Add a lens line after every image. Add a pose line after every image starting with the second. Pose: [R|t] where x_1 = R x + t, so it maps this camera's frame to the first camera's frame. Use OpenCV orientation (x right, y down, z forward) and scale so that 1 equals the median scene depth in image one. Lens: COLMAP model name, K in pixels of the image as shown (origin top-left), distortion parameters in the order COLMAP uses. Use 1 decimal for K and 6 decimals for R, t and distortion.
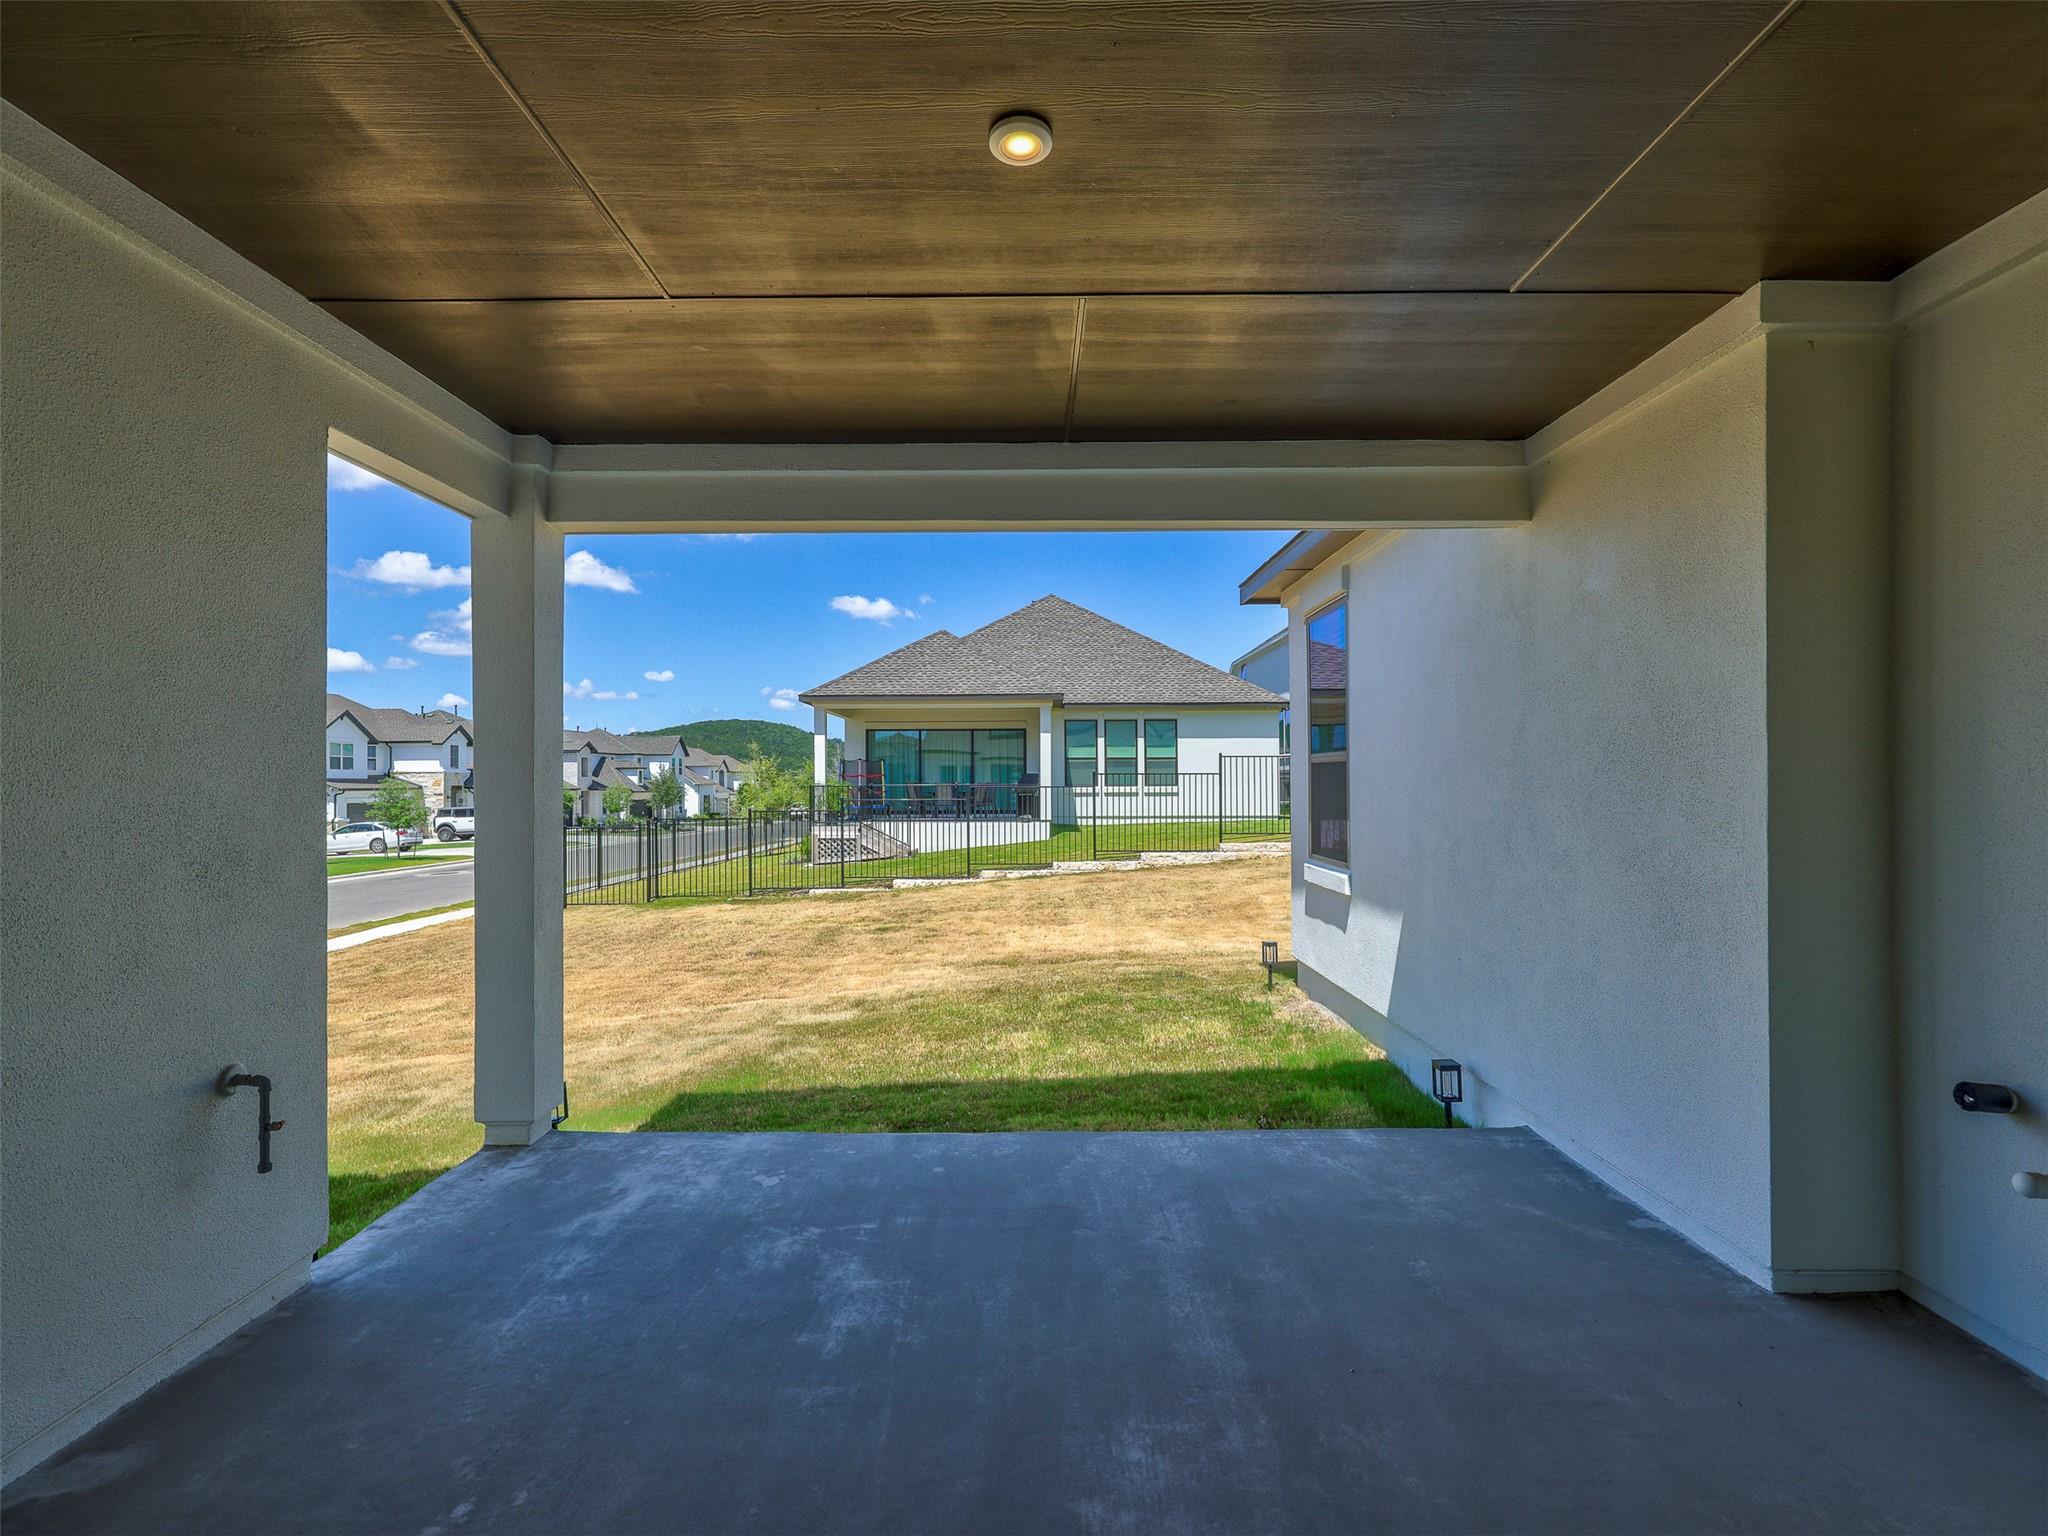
lens RADIAL K [[887.1, 0, 1023.6], [0, 887.1, 779.7], [0, 0, 1]] dist [-0.015217, 0.000078]
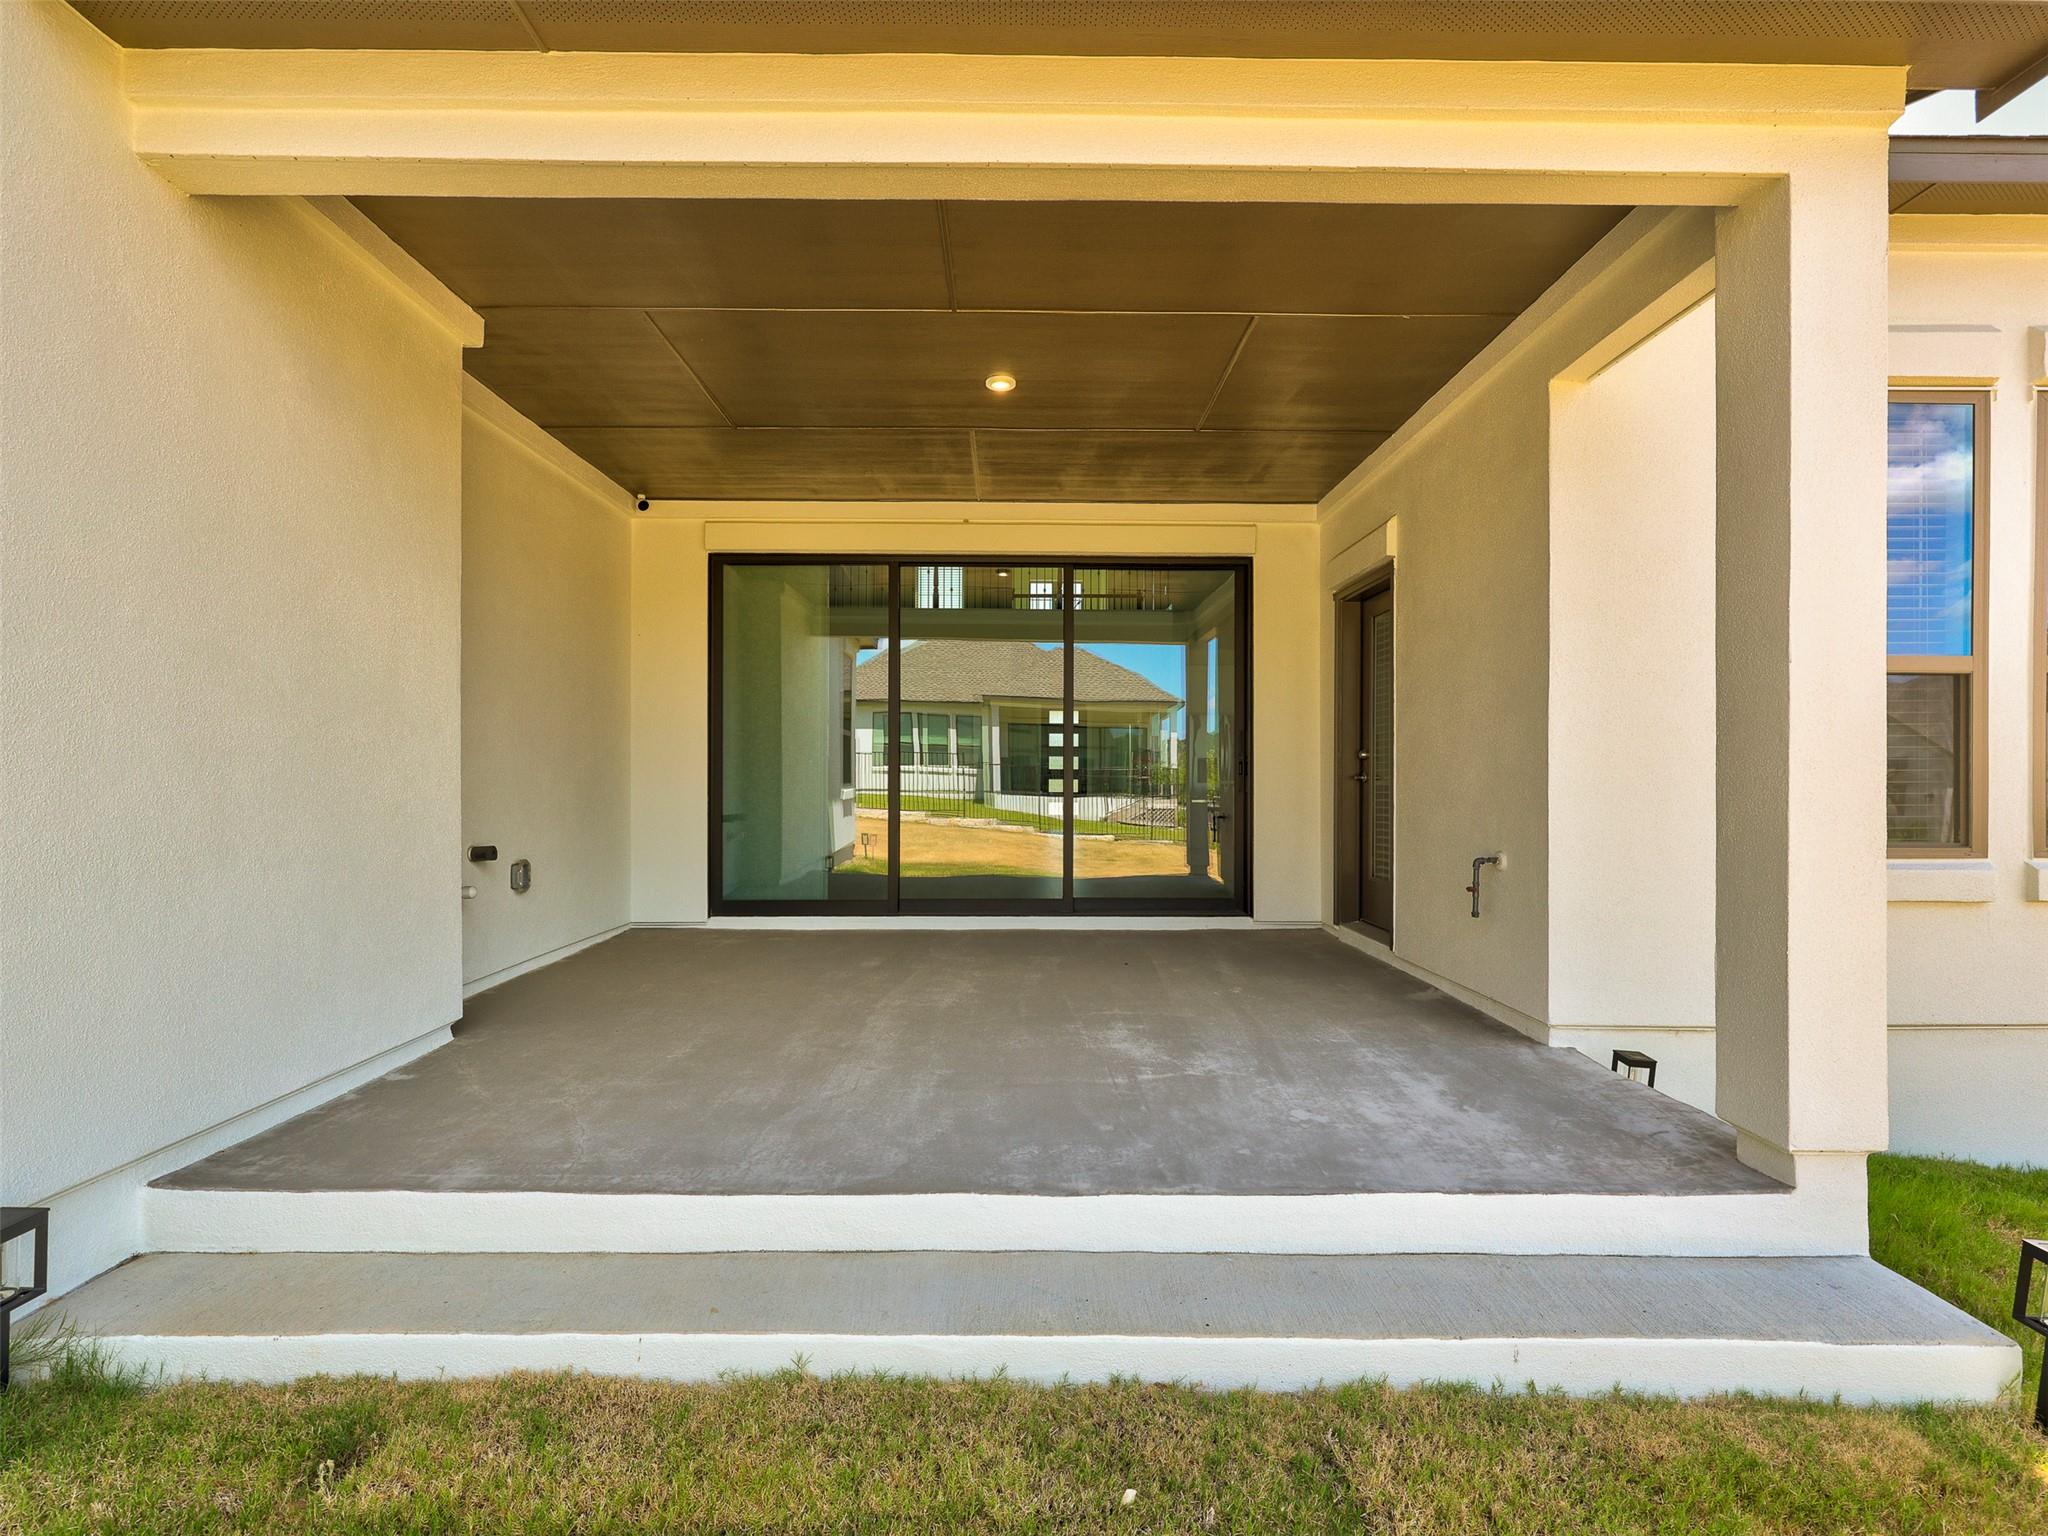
lens RADIAL K [[887.1, 0, 1023.6], [0, 887.1, 779.7], [0, 0, 1]] dist [-0.015217, 0.000078]
pose [[-0.999822, 0.002845, -0.018650, -0.013038], [0.002983, 0.999968, -0.007408, 0.179913], [0.018628, -0.007463, -0.999799, 2.264191]]
